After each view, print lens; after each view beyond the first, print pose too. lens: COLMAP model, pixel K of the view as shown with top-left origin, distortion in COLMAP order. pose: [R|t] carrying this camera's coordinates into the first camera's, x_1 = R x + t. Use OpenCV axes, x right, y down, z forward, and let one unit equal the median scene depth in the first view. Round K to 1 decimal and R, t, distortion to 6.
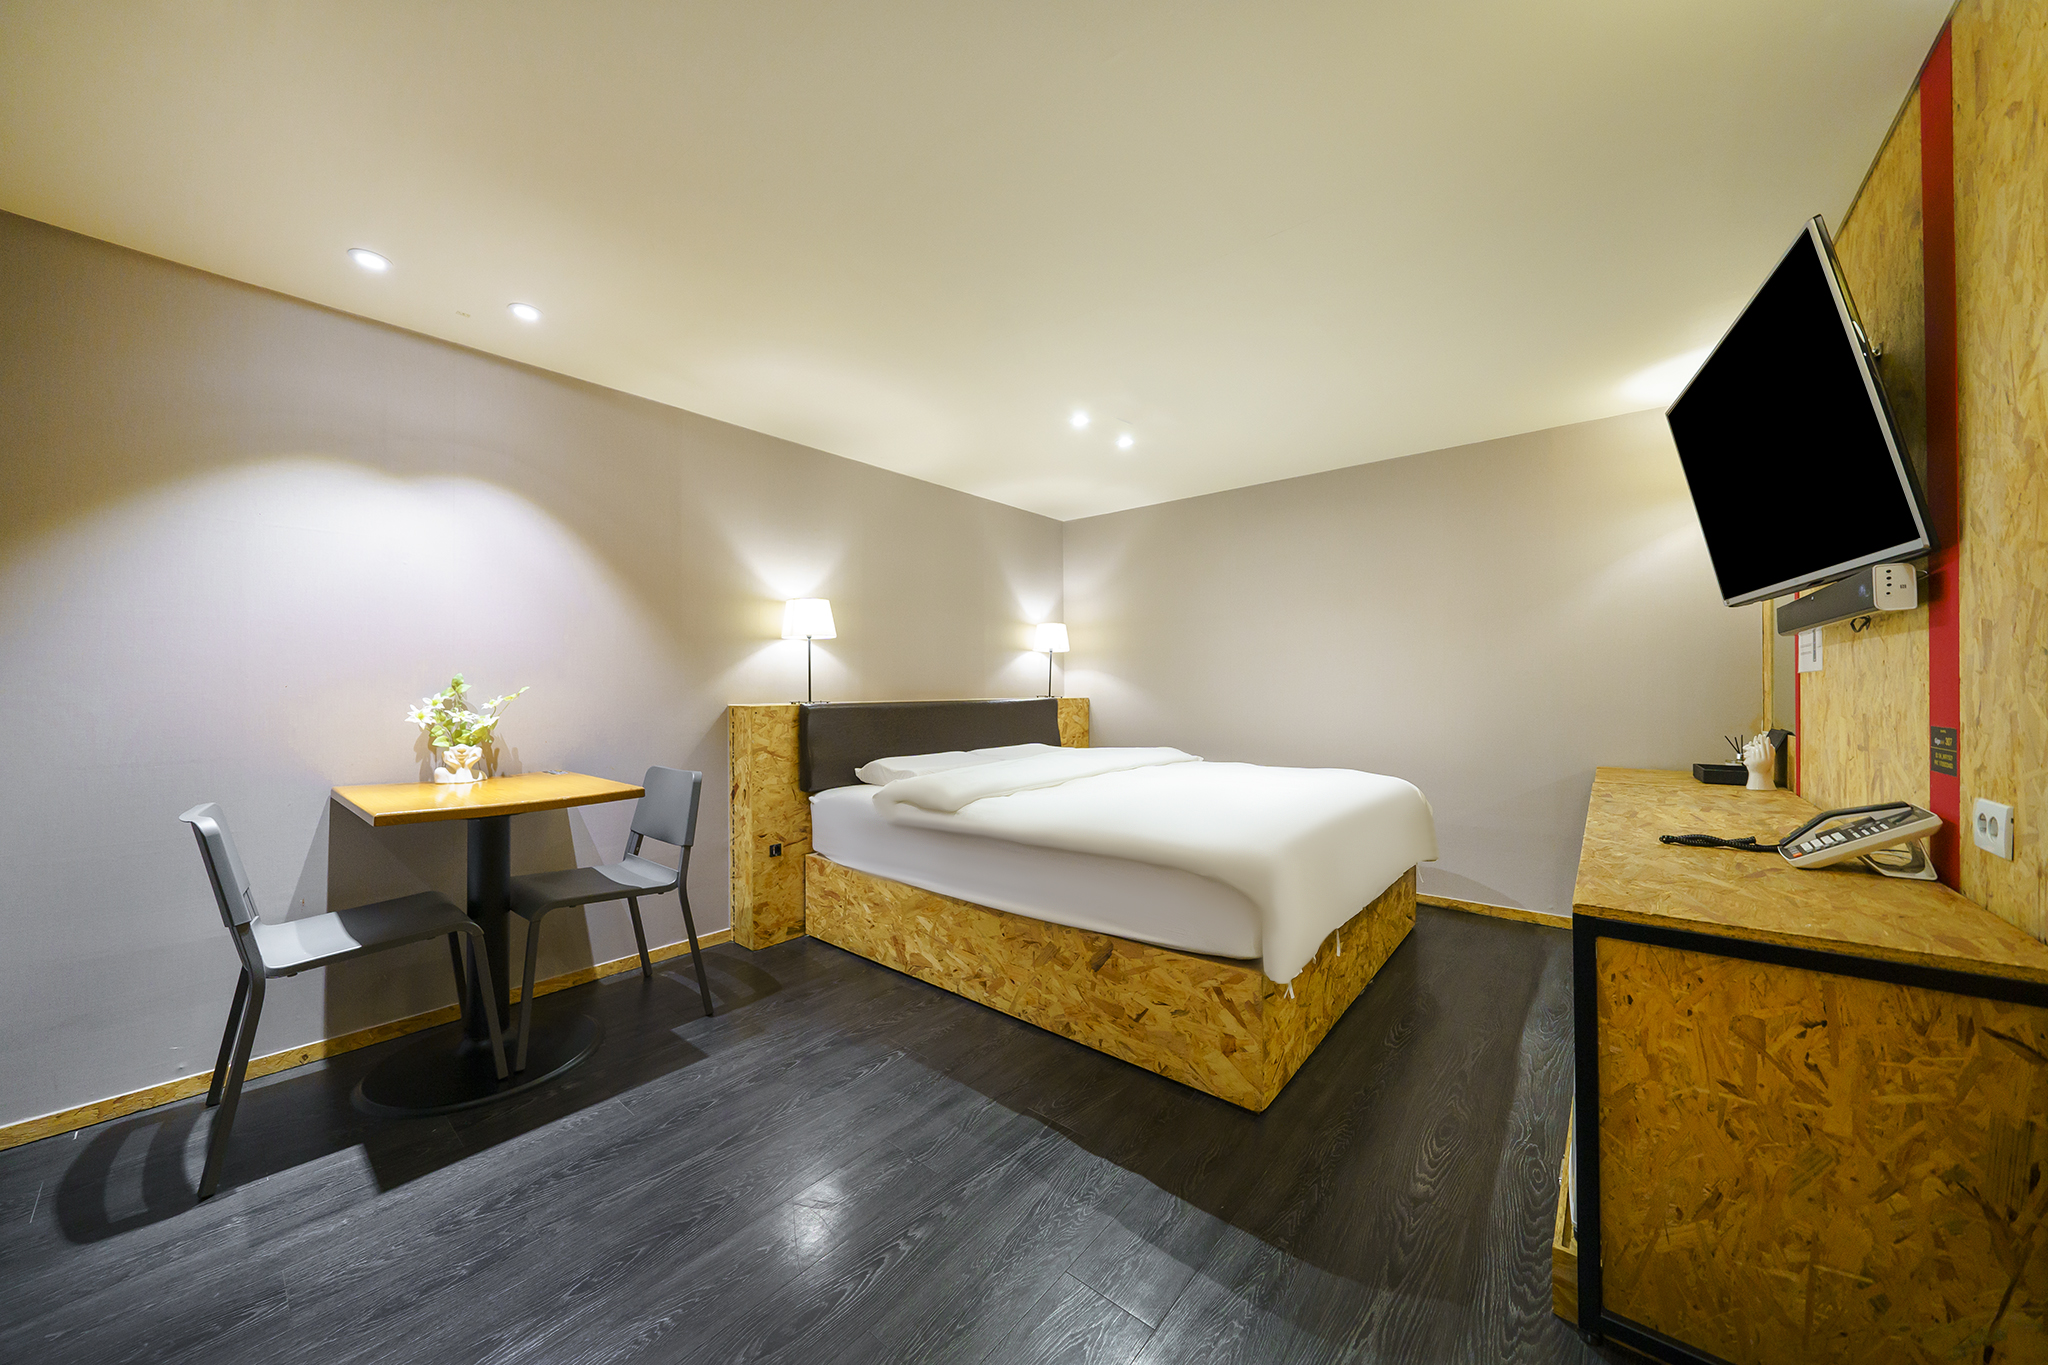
lens RADIAL K [[697.9, 0, 1027.8], [0, 697.9, 678.4], [0, 0, 1]] dist [-0.001282, -0.000250]
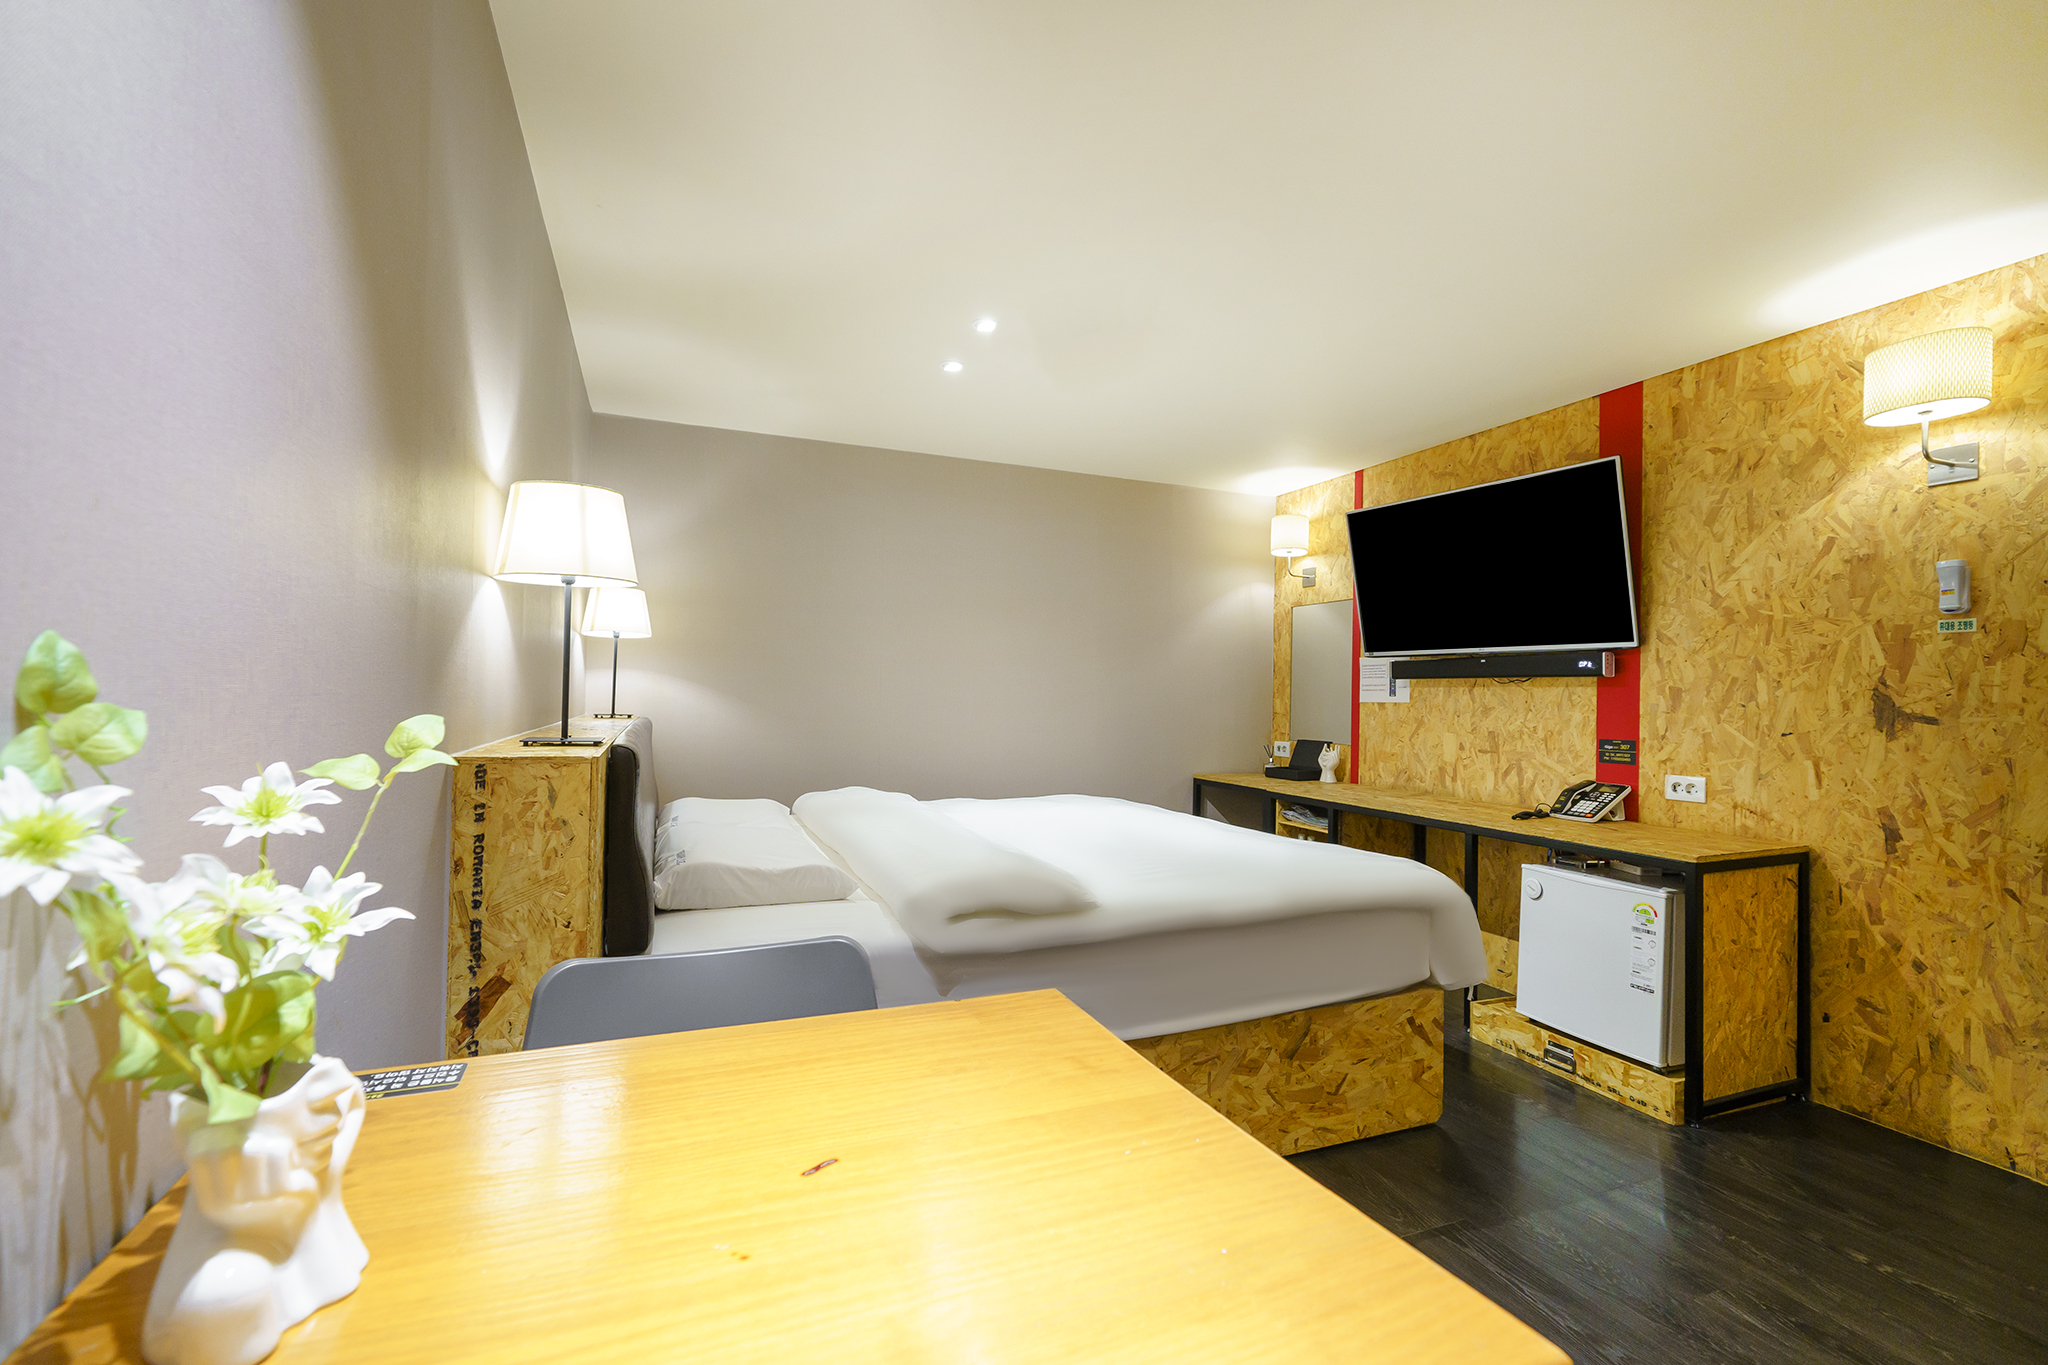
lens RADIAL K [[907.1, 0, 1004.2], [0, 907.1, 680.9], [0, 0, 1]] dist [0.005390, 0.000649]
pose [[0.461663, 0.028937, 0.886583, -1.005786], [-0.030022, 0.999405, -0.016986, 0.001319], [-0.886547, -0.018776, 0.462257, 0.799360]]
